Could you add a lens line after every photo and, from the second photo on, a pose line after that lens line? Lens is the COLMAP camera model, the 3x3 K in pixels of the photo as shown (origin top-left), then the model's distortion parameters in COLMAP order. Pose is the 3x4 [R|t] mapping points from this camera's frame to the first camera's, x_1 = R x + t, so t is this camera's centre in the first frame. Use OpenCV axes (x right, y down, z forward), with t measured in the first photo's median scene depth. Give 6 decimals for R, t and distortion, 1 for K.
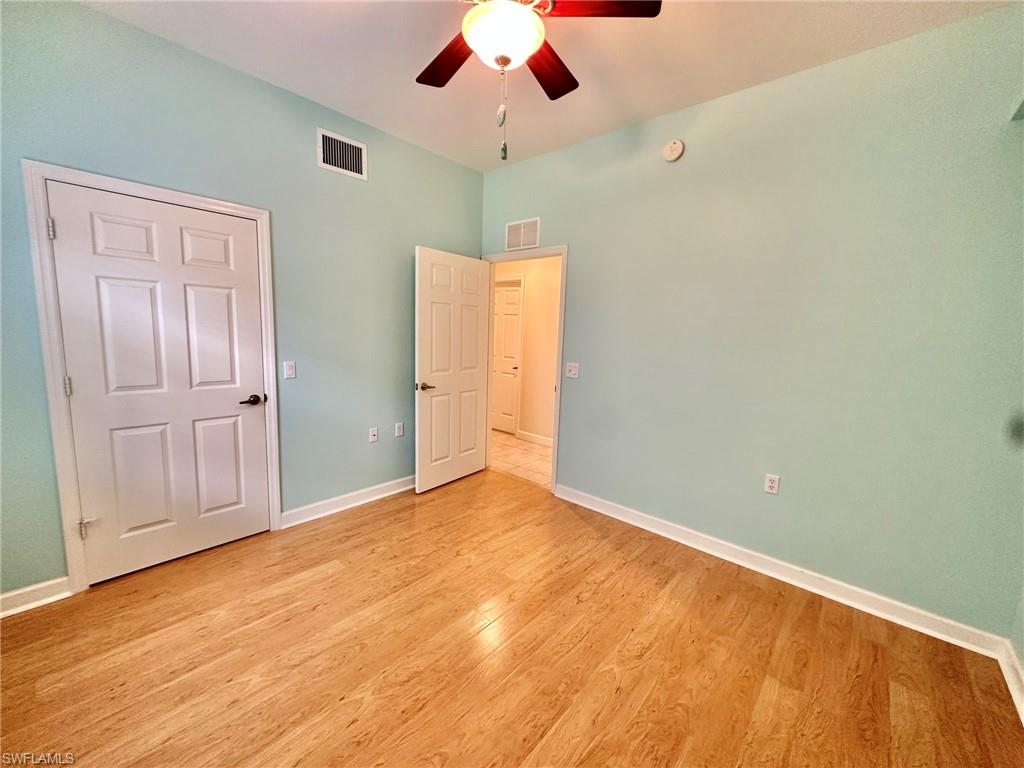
lens RADIAL K [[407.9, 0, 512.3], [0, 407.9, 382.6], [0, 0, 1]] dist [-0.003060, 0.000136]
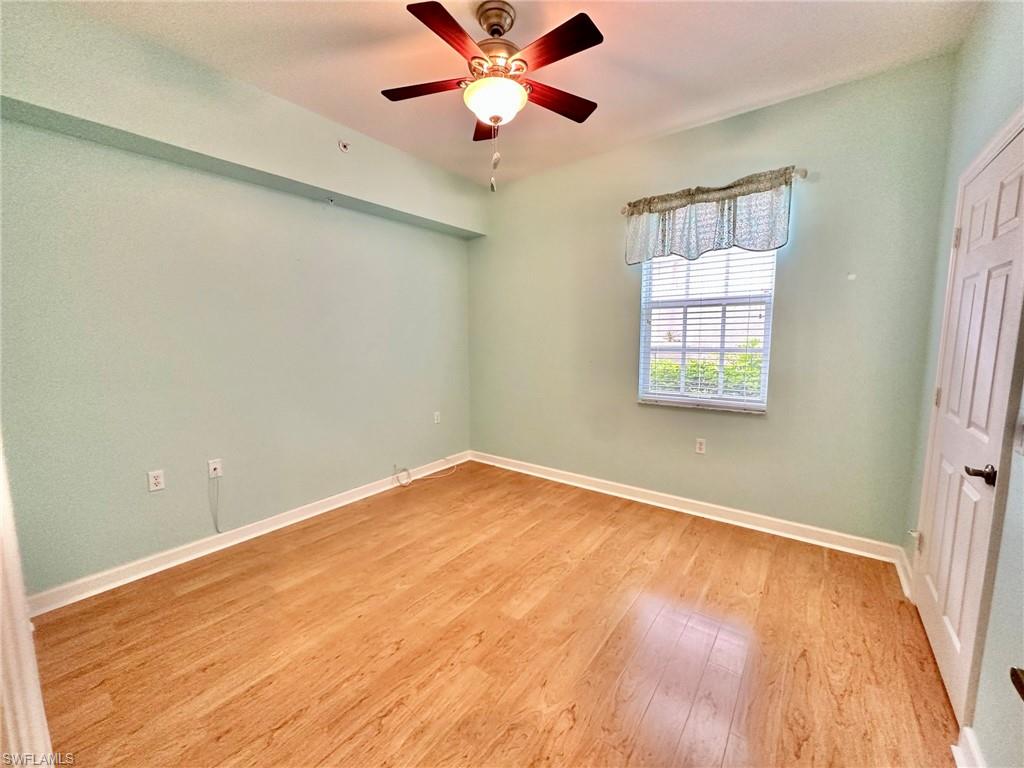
lens RADIAL K [[434.4, 0, 509.3], [0, 434.4, 388.0], [0, 0, 1]] dist [-0.000380, 0.000064]
pose [[-0.997200, -0.019520, -0.072187, 0.011963], [-0.036797, 0.968460, 0.246436, -0.237551], [0.065099, 0.248402, -0.966467, 1.987081]]
